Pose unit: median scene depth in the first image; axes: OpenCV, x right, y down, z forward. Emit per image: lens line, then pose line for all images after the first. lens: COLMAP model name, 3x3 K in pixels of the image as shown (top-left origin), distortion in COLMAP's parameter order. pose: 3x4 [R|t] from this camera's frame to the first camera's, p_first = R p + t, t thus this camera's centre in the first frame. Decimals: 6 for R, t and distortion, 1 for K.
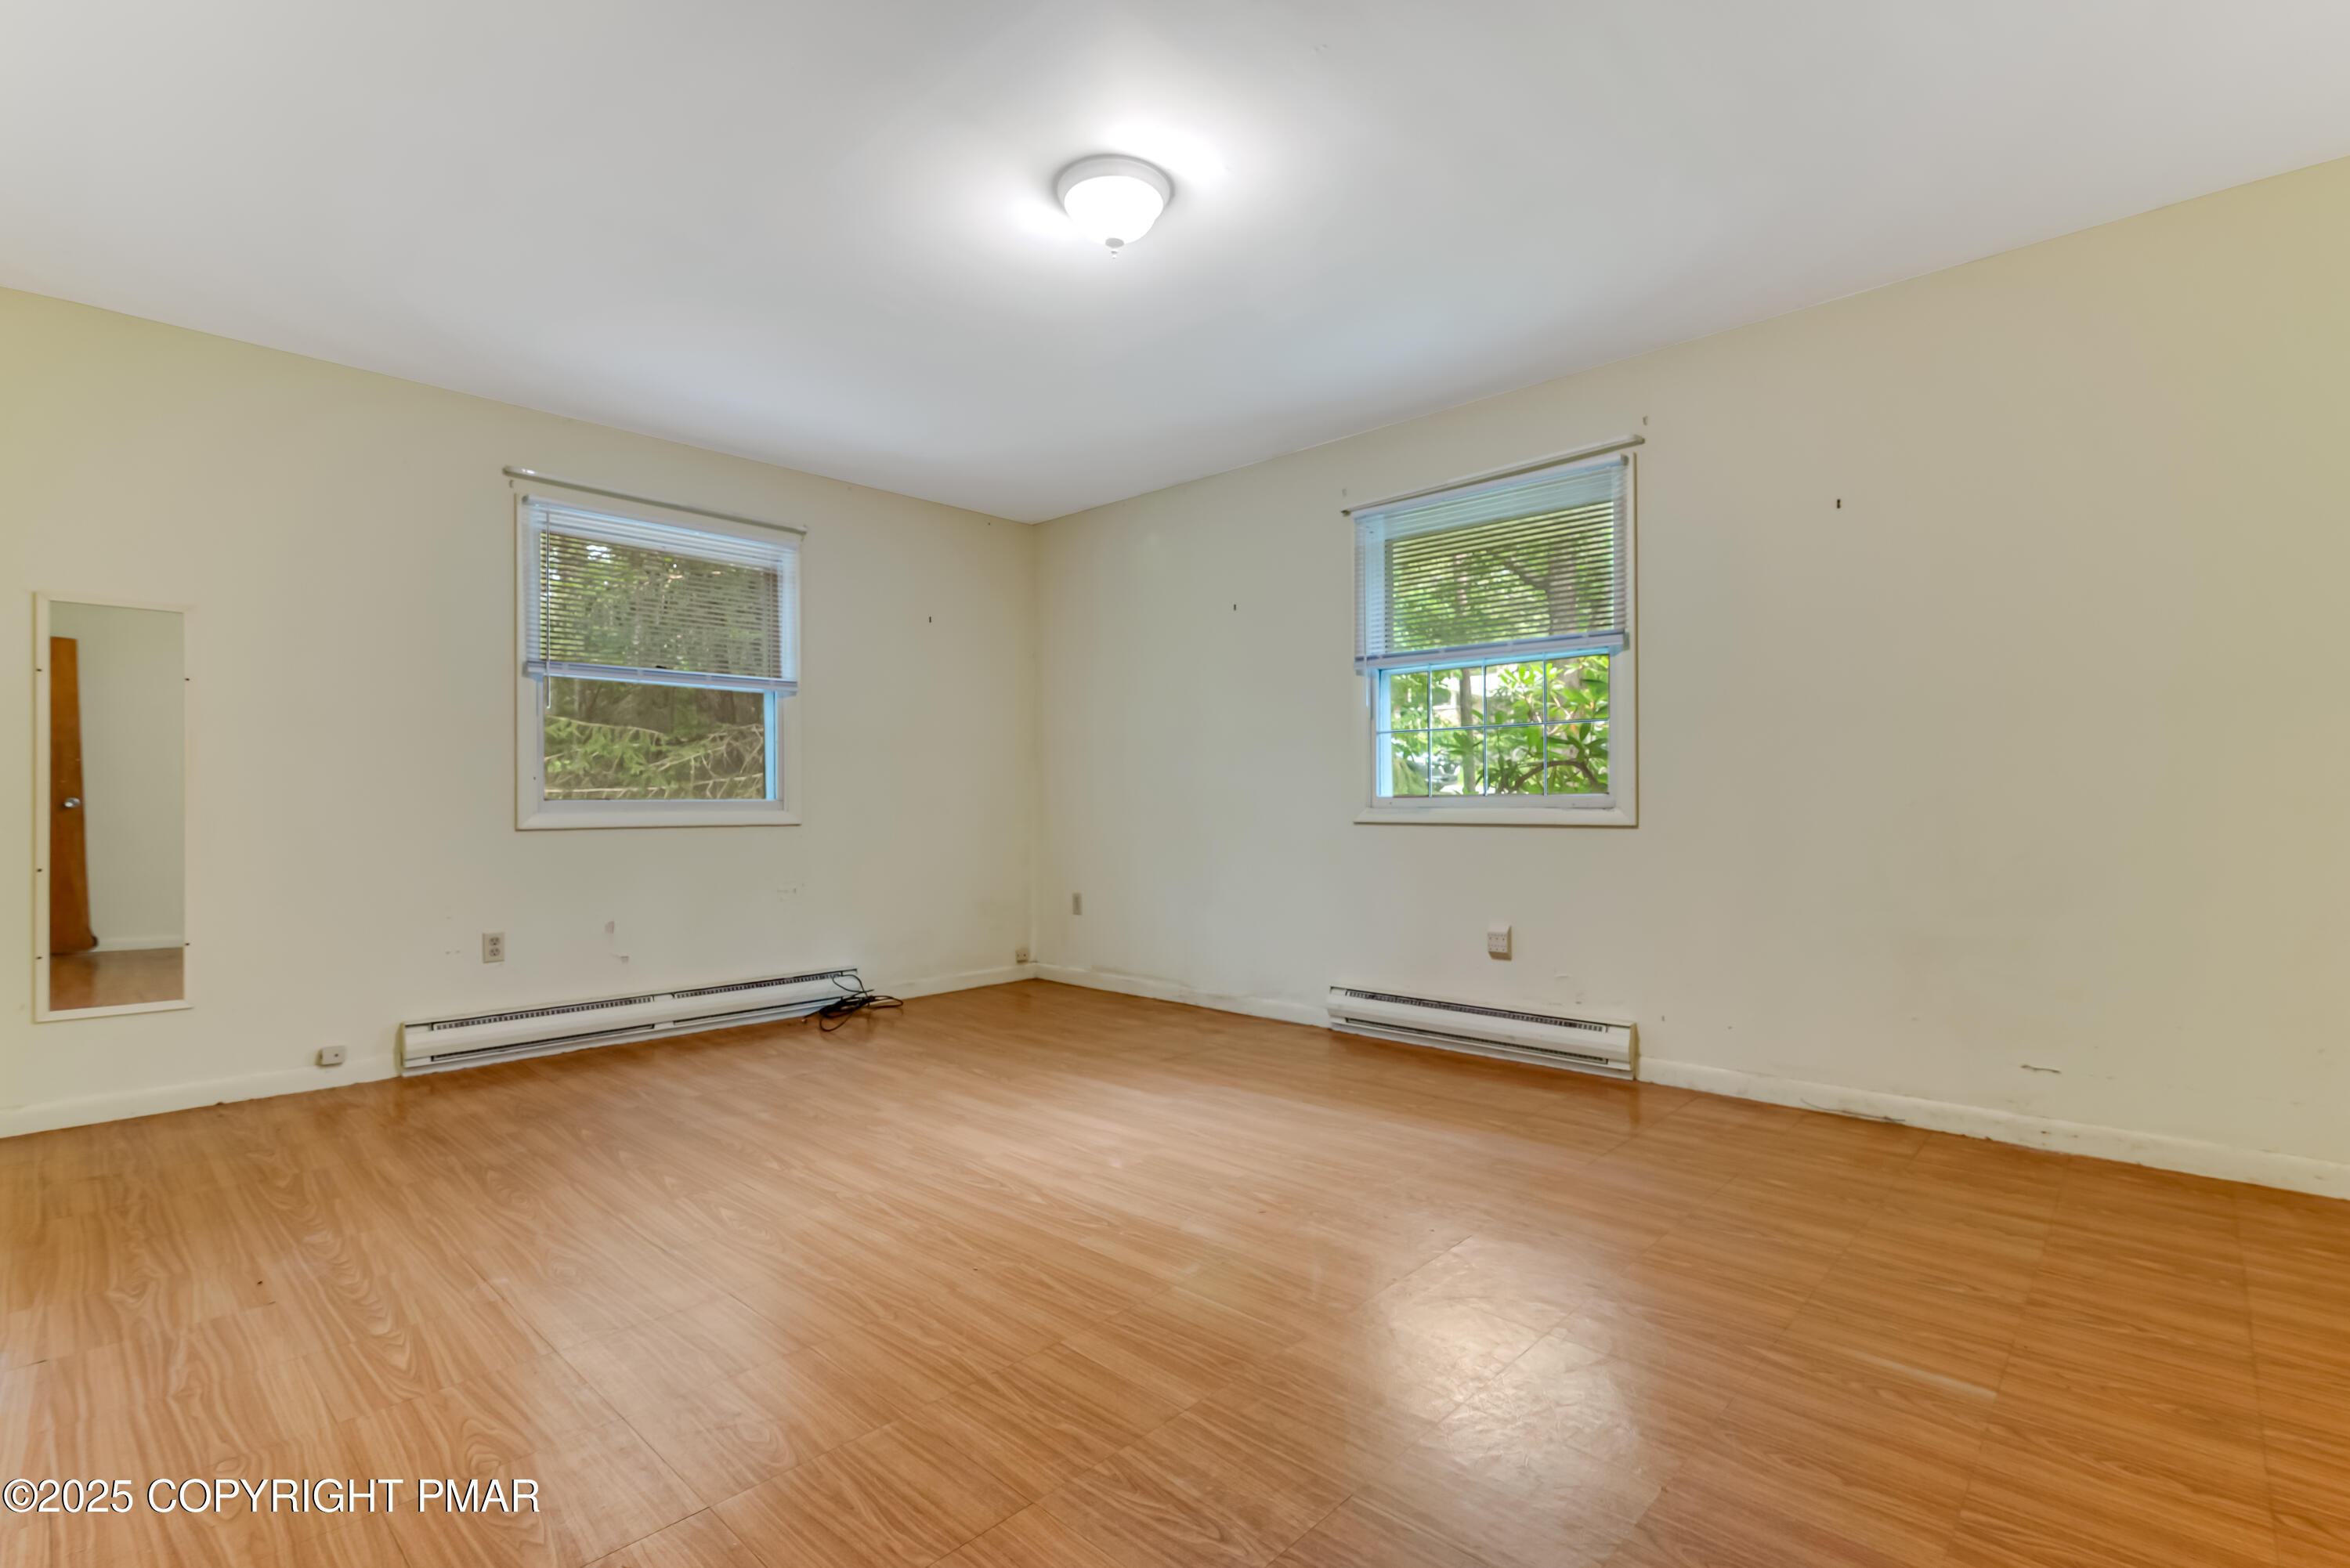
lens RADIAL K [[1079.0, 0, 1171.1], [0, 1079.0, 801.4], [0, 0, 1]] dist [-0.017794, -0.000222]
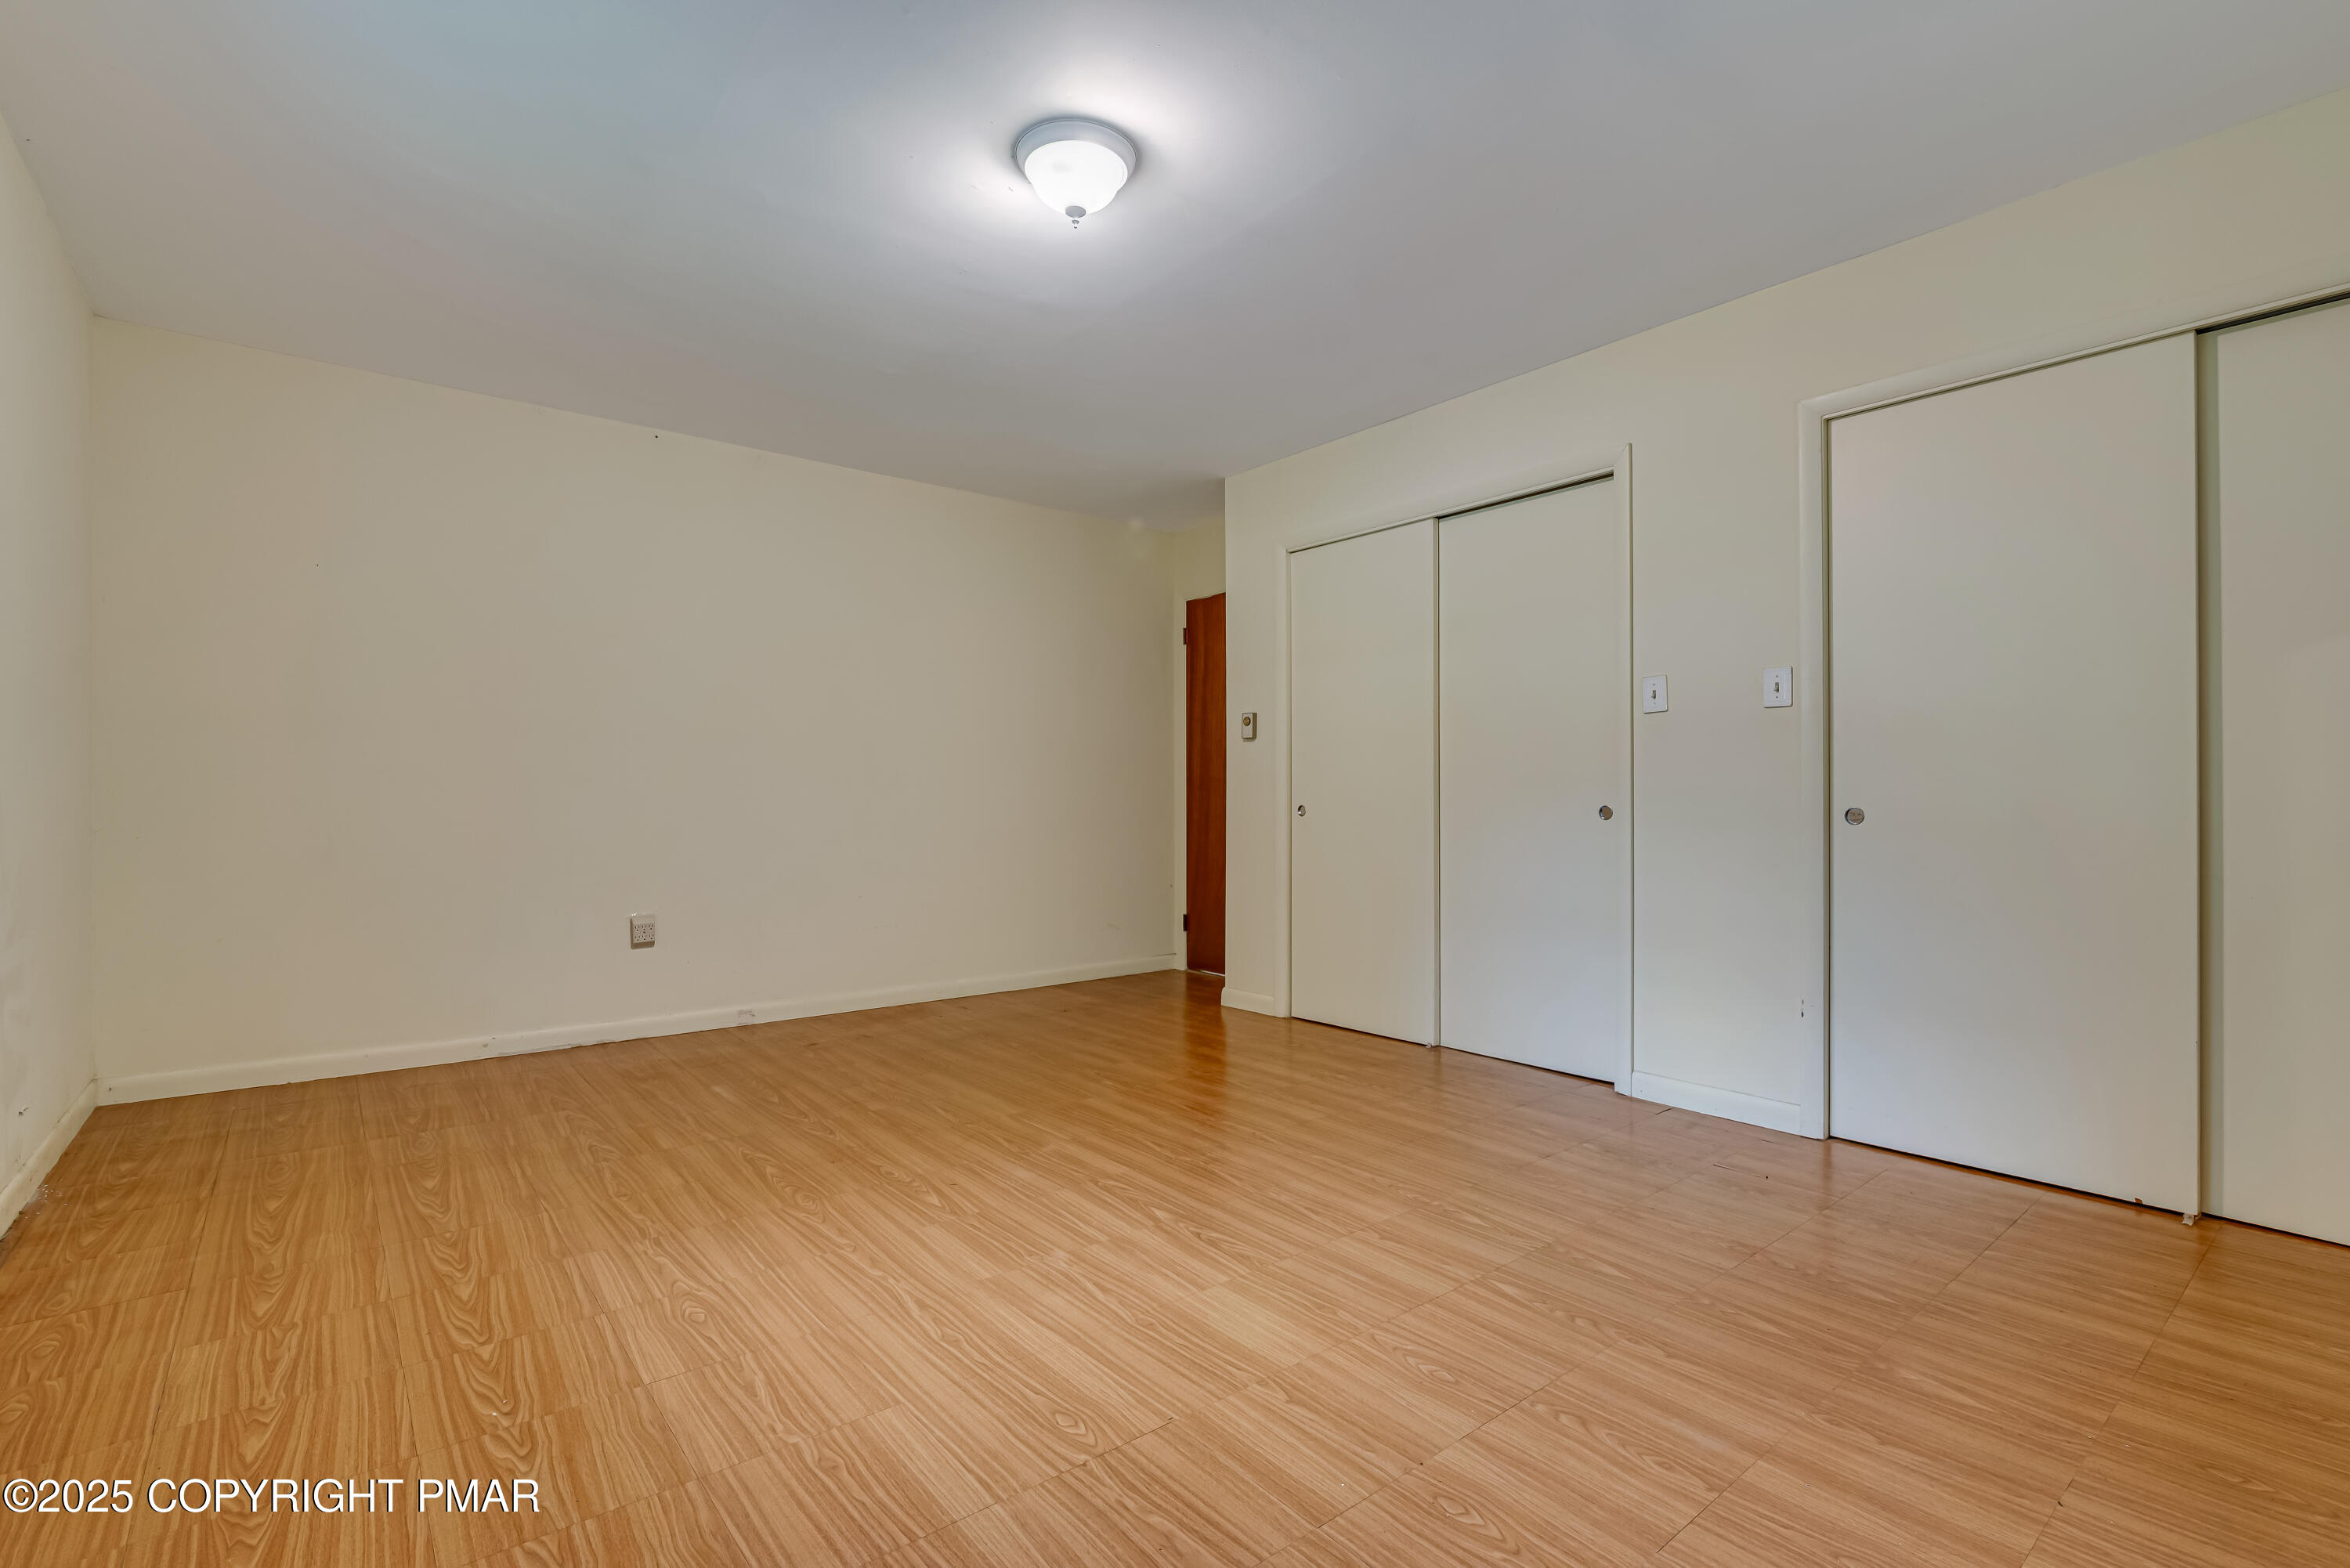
lens RADIAL K [[1079.0, 0, 1171.1], [0, 1079.0, 801.4], [0, 0, 1]] dist [-0.017794, -0.000222]
pose [[-0.991140, 0.003321, 0.132781, -0.258817], [0.003065, 0.999993, -0.002134, 0.001916], [-0.132787, -0.001708, -0.991143, 1.917470]]
